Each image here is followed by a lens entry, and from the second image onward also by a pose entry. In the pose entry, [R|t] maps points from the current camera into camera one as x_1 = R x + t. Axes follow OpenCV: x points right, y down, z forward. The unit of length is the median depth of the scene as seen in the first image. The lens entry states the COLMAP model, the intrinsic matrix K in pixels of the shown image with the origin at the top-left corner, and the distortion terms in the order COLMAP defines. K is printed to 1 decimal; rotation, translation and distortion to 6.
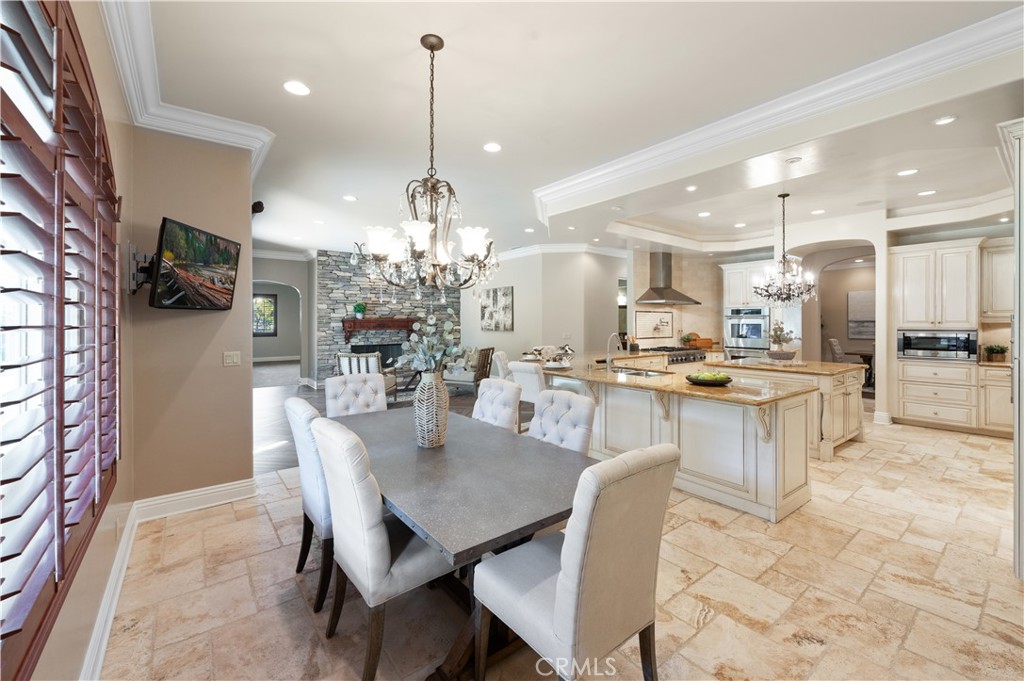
lens RADIAL K [[424.2, 0, 511.8], [0, 424.2, 319.9], [0, 0, 1]] dist [0.001771, 0.000353]
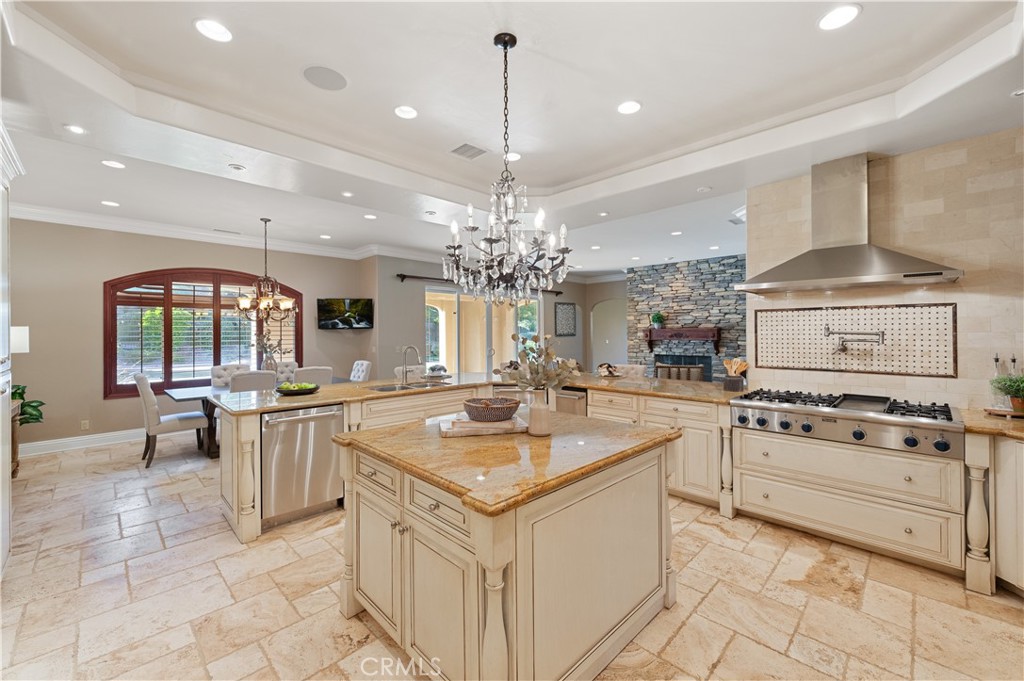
lens RADIAL K [[412.0, 0, 506.4], [0, 412.0, 334.4], [0, 0, 1]] dist [-0.000046, -0.000591]
pose [[0.115532, 0.006163, -0.993285, 0.583183], [0.009289, 0.999930, 0.007284, 0.000751], [0.993260, -0.010069, 0.115467, 0.528921]]
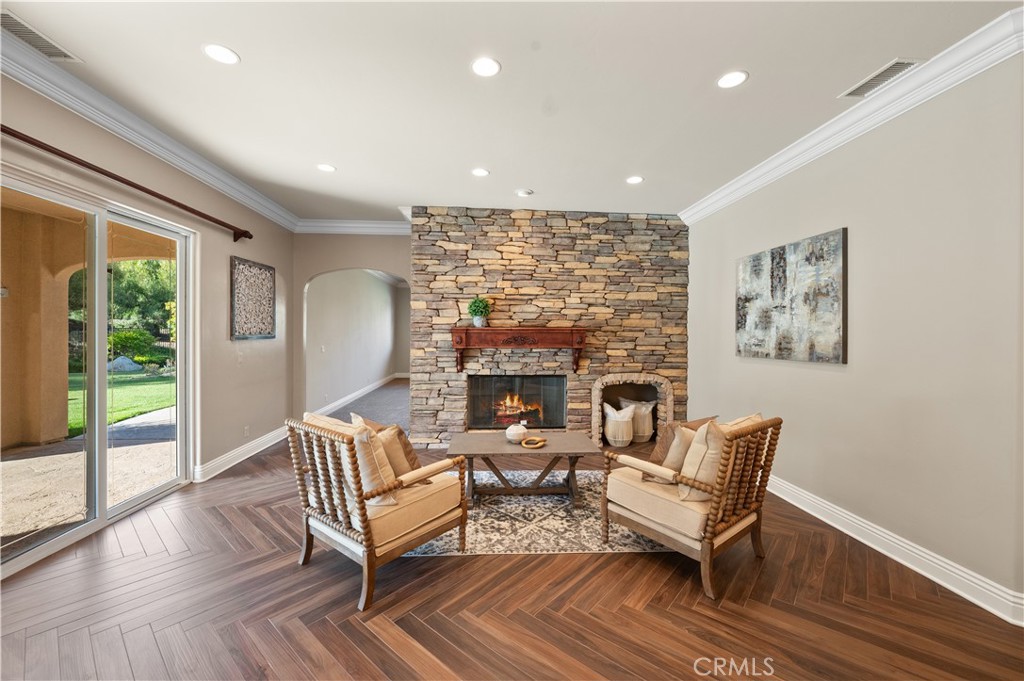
lens RADIAL K [[412.0, 0, 506.4], [0, 412.0, 334.4], [0, 0, 1]] dist [-0.000046, -0.000591]
pose [[0.831106, 0.009525, -0.556033, -0.038003], [-0.007580, 0.999954, 0.005800, 0.003679], [0.556063, -0.000605, 0.831140, 0.585600]]
